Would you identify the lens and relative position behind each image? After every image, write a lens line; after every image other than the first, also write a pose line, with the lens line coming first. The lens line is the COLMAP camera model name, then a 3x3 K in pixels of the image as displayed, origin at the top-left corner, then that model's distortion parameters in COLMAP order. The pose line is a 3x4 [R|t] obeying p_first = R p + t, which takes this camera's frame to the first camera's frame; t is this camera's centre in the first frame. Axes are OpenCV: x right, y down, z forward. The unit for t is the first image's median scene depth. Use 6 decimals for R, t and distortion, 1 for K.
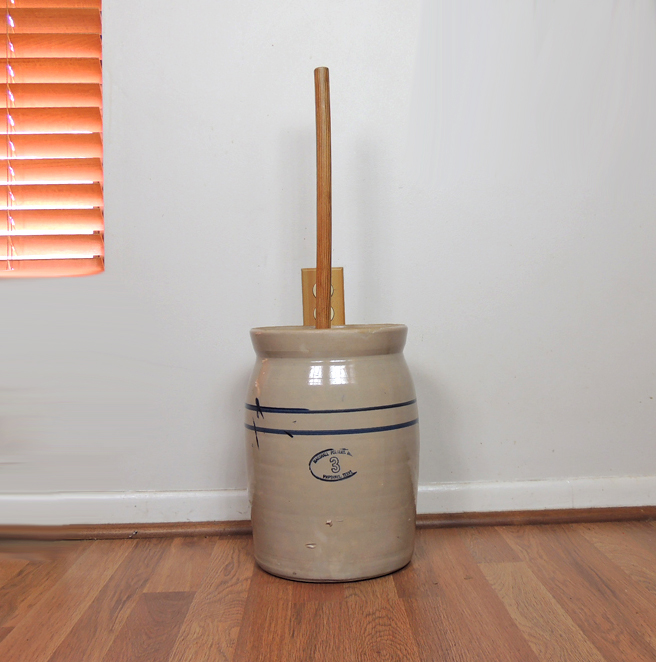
lens RADIAL K [[866.2, 0, 359.2], [0, 866.2, 328.1], [0, 0, 1]] dist [0.083177, -0.072845]
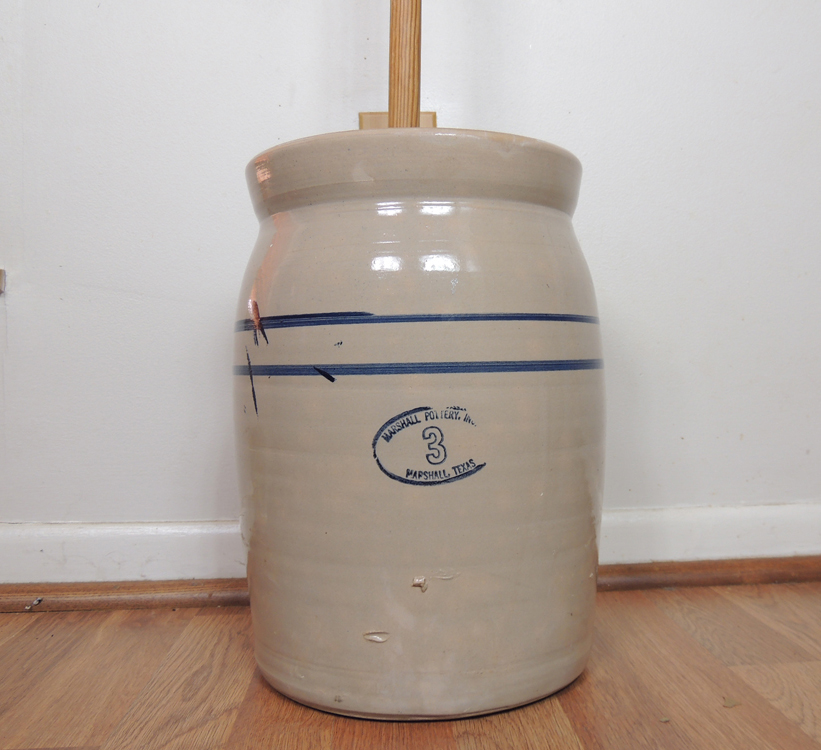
lens RADIAL K [[868.7, 0, 455.5], [0, 868.7, 375.4], [0, 0, 1]] dist [-0.011177, 0.009142]
pose [[0.999182, 0.004970, 0.040121, -0.032823], [-0.004496, 0.999919, -0.011891, 0.120796], [-0.040177, 0.011701, 0.999124, 0.544586]]
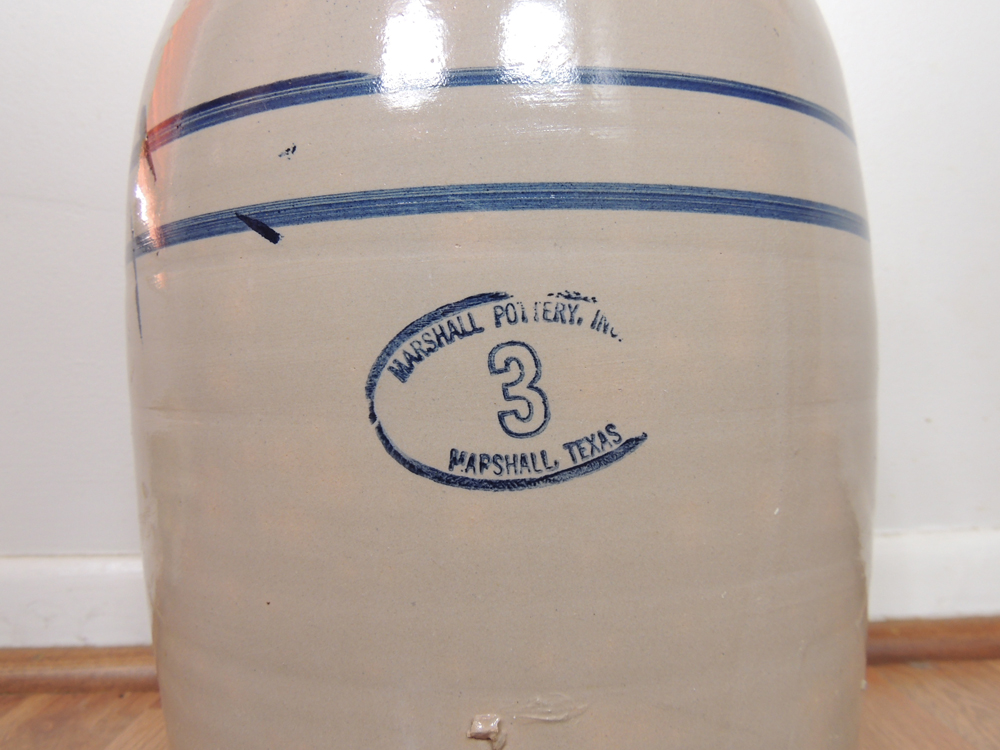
lens RADIAL K [[864.3, 0, 500.0], [0, 864.3, 375.0], [0, 0, 1]] dist [-0.014055, 0.007831]
pose [[0.999448, -0.007161, -0.032435, -0.024668], [0.006161, 0.999505, -0.030841, 0.150099], [0.032640, 0.030624, 0.998998, 0.781839]]
